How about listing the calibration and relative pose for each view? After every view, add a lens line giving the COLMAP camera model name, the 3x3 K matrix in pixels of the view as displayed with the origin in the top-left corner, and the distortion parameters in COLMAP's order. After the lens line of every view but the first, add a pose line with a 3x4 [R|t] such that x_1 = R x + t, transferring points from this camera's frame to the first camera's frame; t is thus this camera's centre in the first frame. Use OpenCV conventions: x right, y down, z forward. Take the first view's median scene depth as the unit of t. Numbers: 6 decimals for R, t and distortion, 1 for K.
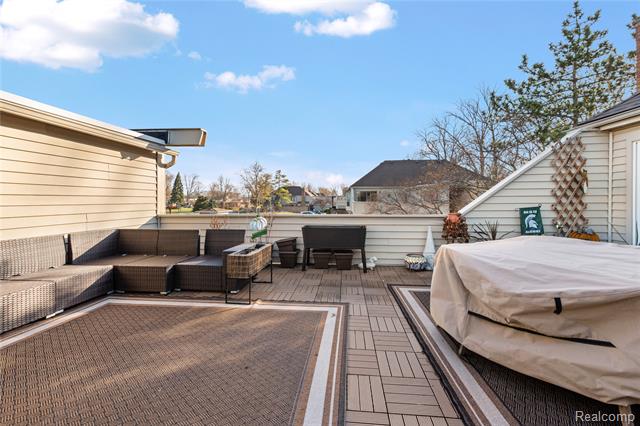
lens RADIAL K [[265.8, 0, 320.6], [0, 265.8, 203.0], [0, 0, 1]] dist [0.010151, -0.000097]
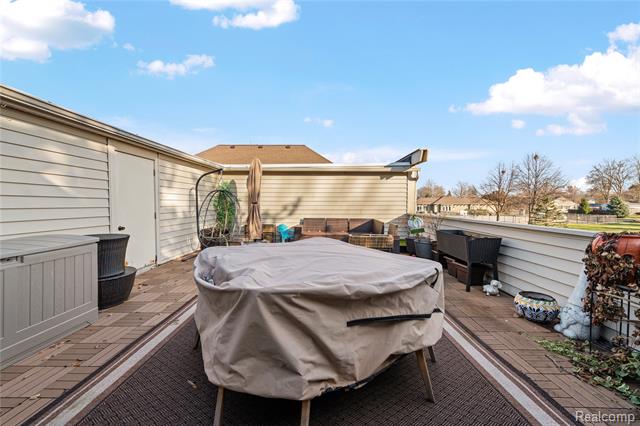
lens RADIAL K [[257.0, 0, 321.6], [0, 257.0, 205.3], [0, 0, 1]] dist [0.007932, -0.000139]
pose [[0.085163, 0.008009, -0.996335, 0.814070], [-0.011455, 0.999909, 0.007058, -0.003233], [0.996301, 0.010812, 0.085247, 0.420165]]
